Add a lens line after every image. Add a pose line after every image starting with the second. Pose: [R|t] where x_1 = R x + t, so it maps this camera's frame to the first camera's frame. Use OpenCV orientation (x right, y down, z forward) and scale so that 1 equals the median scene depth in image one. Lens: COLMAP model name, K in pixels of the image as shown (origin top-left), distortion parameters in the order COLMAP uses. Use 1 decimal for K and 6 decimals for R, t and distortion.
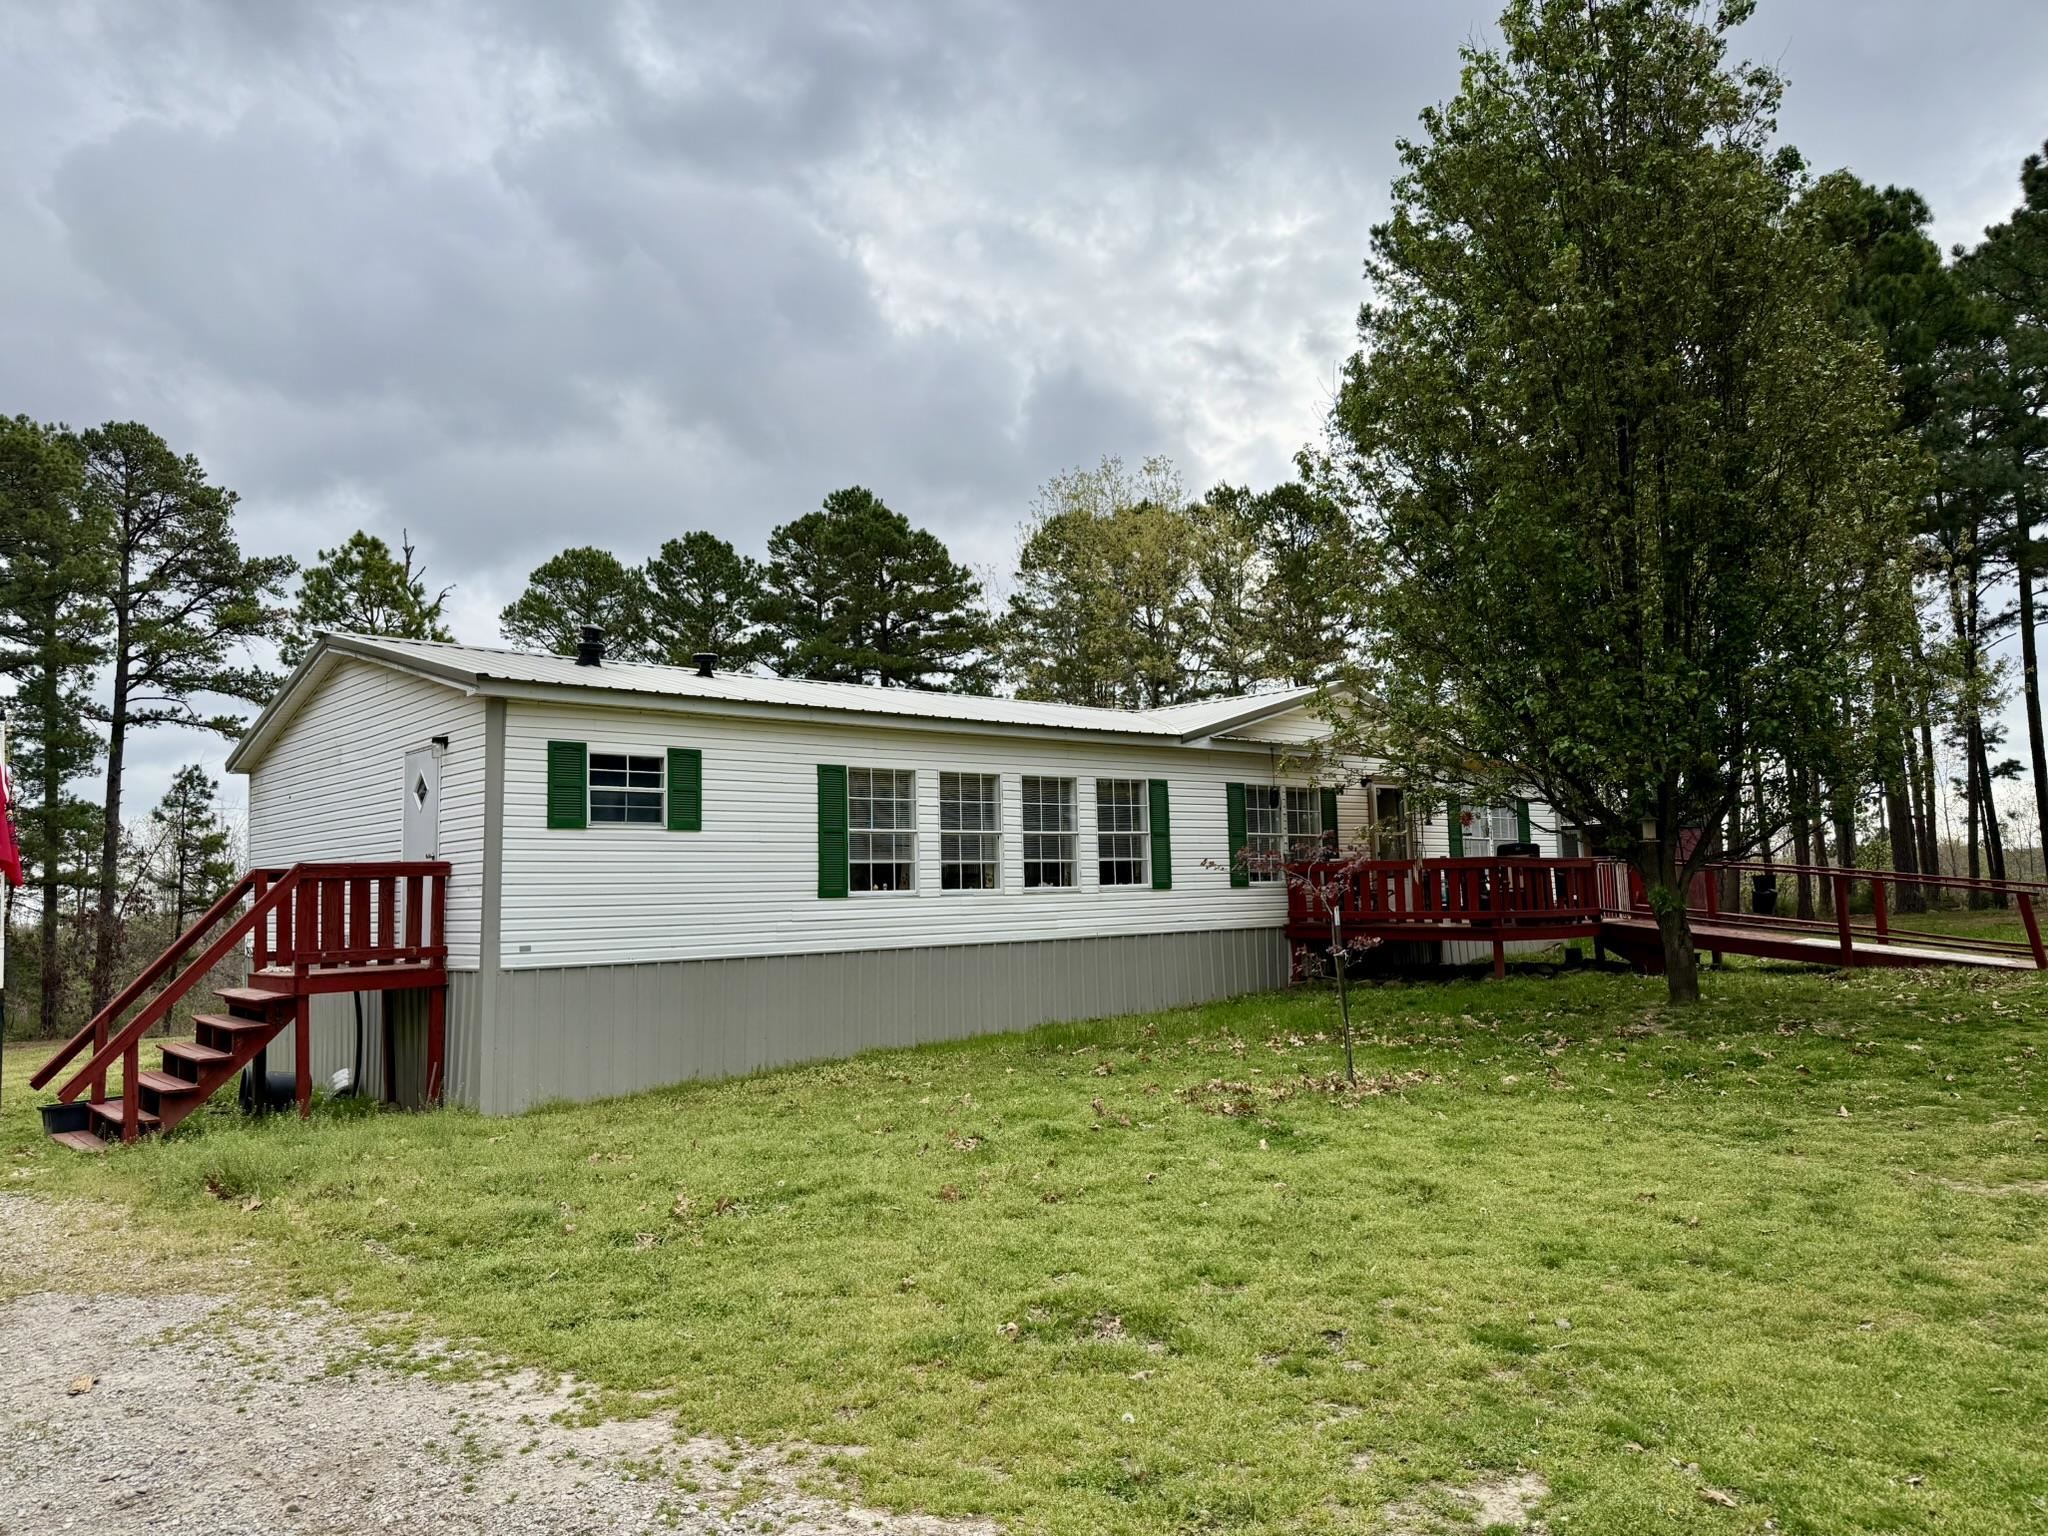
lens RADIAL K [[1435.2, 0, 1022.6], [0, 1435.2, 765.3], [0, 0, 1]] dist [0.003519, 0.000769]
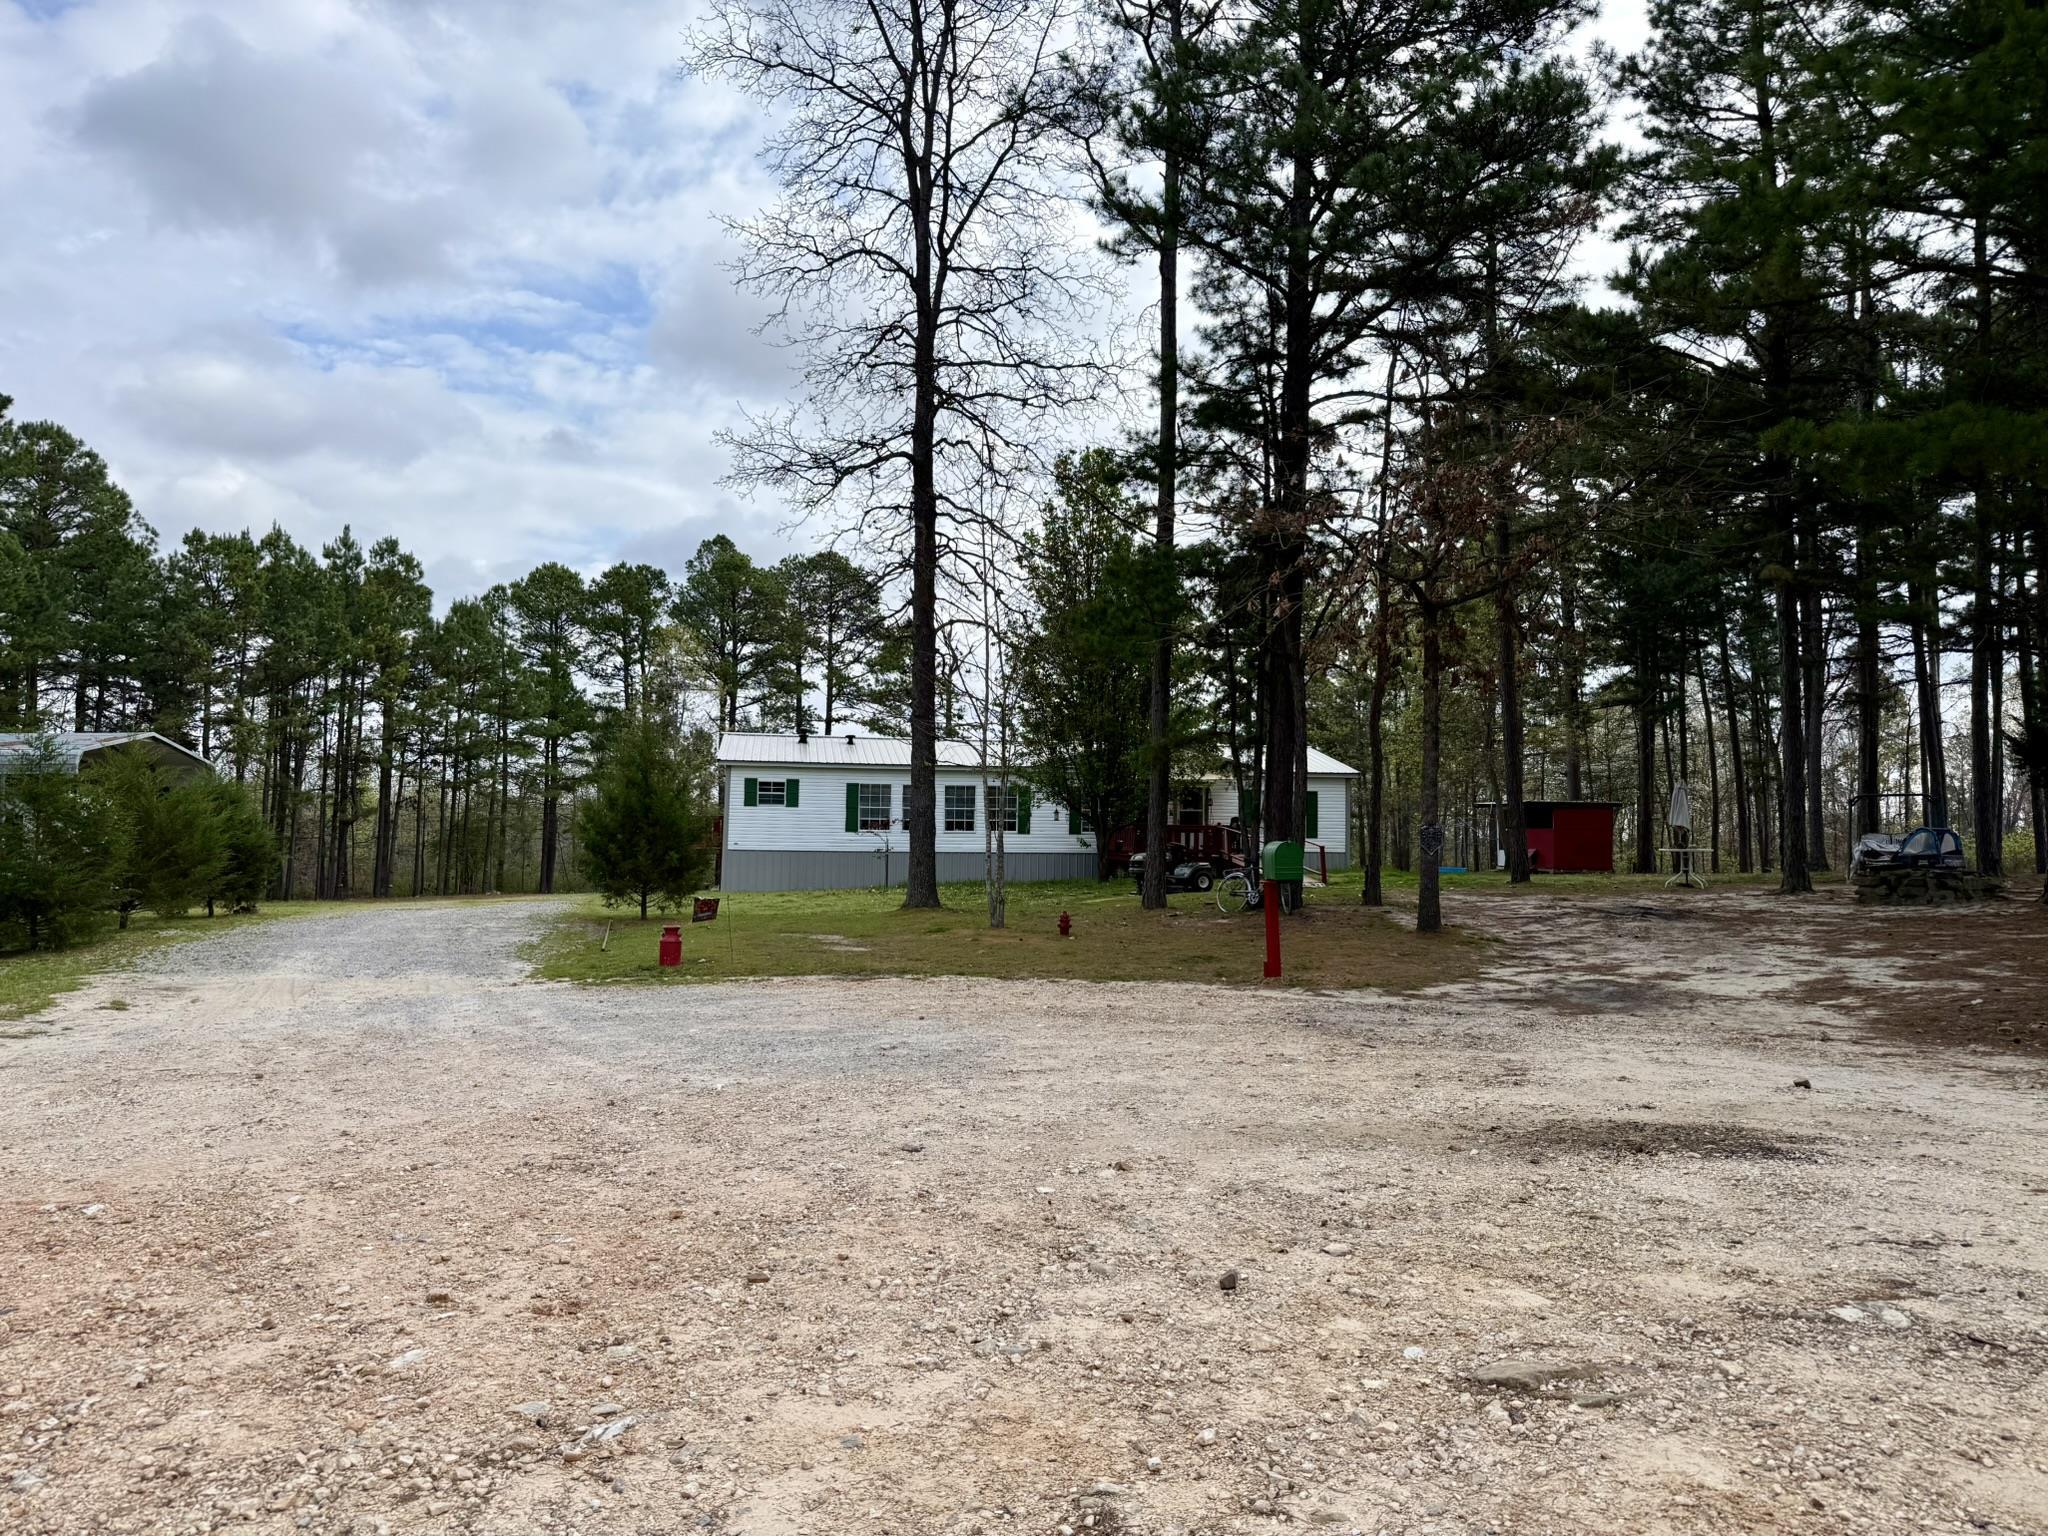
lens RADIAL K [[1435.2, 0, 1025.1], [0, 1435.2, 762.4], [0, 0, 1]] dist [0.003519, 0.000769]
pose [[0.846078, 0.008763, -0.532987, 1.620994], [0.014868, 0.999088, 0.040029, -0.146202], [0.532852, -0.041792, 0.845176, -1.150485]]
